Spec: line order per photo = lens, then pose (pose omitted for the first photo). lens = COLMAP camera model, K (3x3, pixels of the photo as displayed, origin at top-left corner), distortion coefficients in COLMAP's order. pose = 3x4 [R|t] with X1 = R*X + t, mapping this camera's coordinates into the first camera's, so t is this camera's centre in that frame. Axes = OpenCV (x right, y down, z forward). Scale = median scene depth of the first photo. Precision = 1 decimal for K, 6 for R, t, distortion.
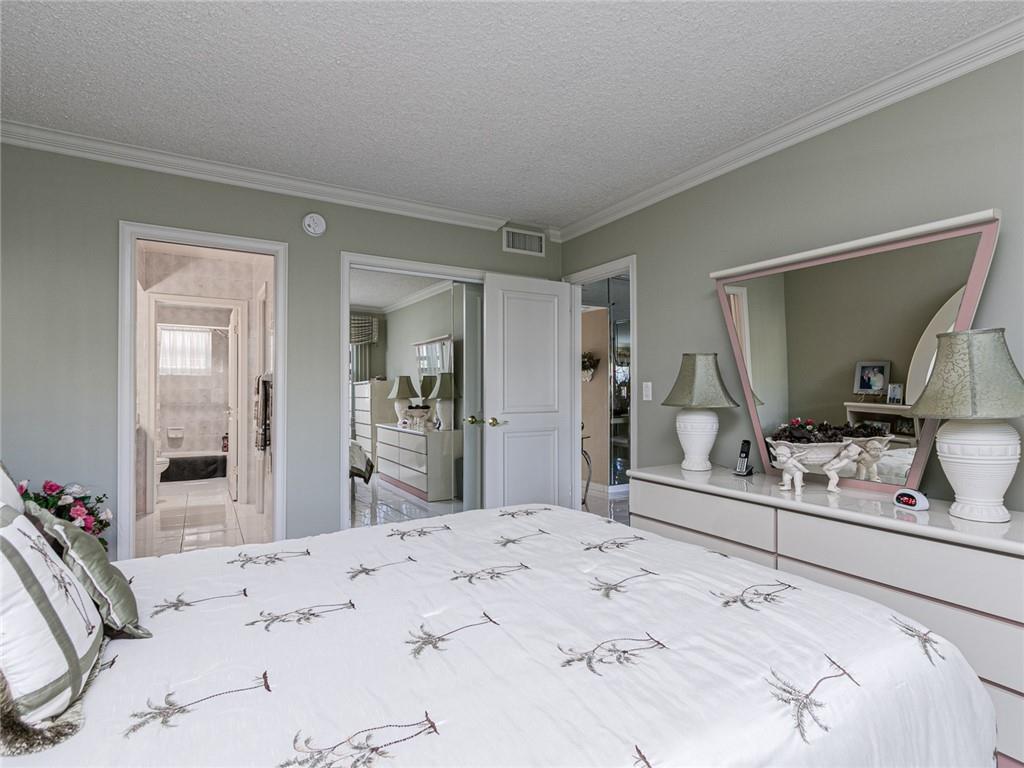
lens RADIAL K [[520.9, 0, 520.5], [0, 520.9, 385.5], [0, 0, 1]] dist [0.007759, -0.001441]
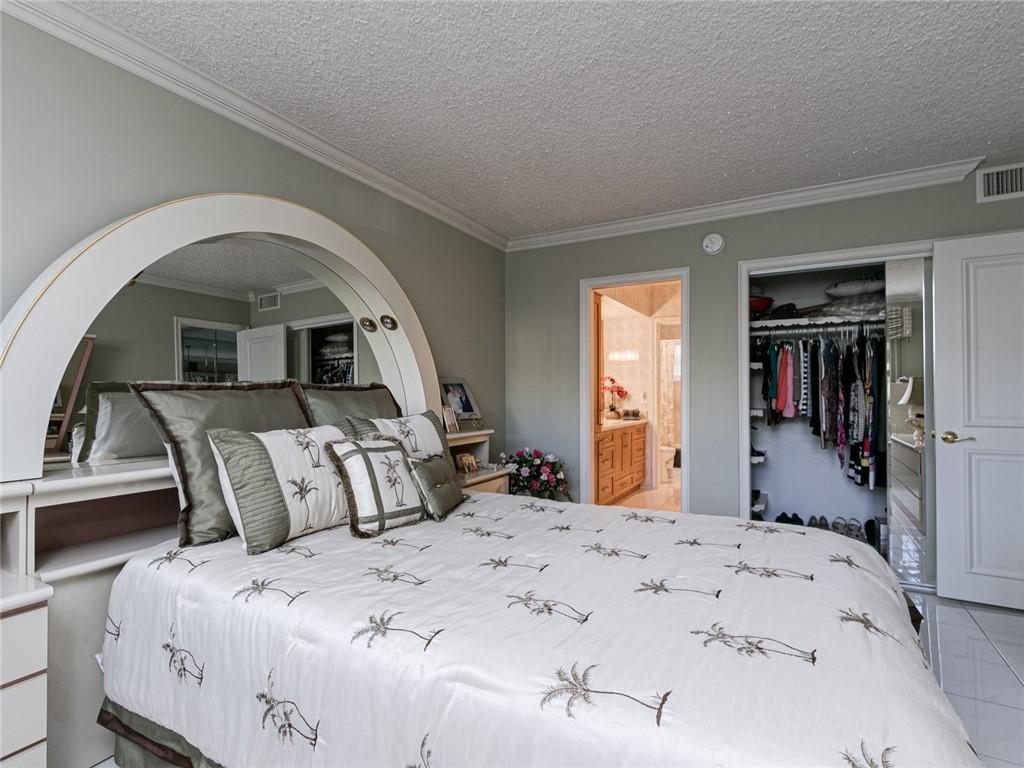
lens RADIAL K [[520.9, 0, 505.6], [0, 520.9, 388.1], [0, 0, 1]] dist [0.007759, -0.001441]
pose [[0.482250, -0.007071, -0.876005, 0.197371], [0.008070, 0.999961, -0.003629, -0.002334], [0.875996, -0.005320, 0.482288, 0.048967]]
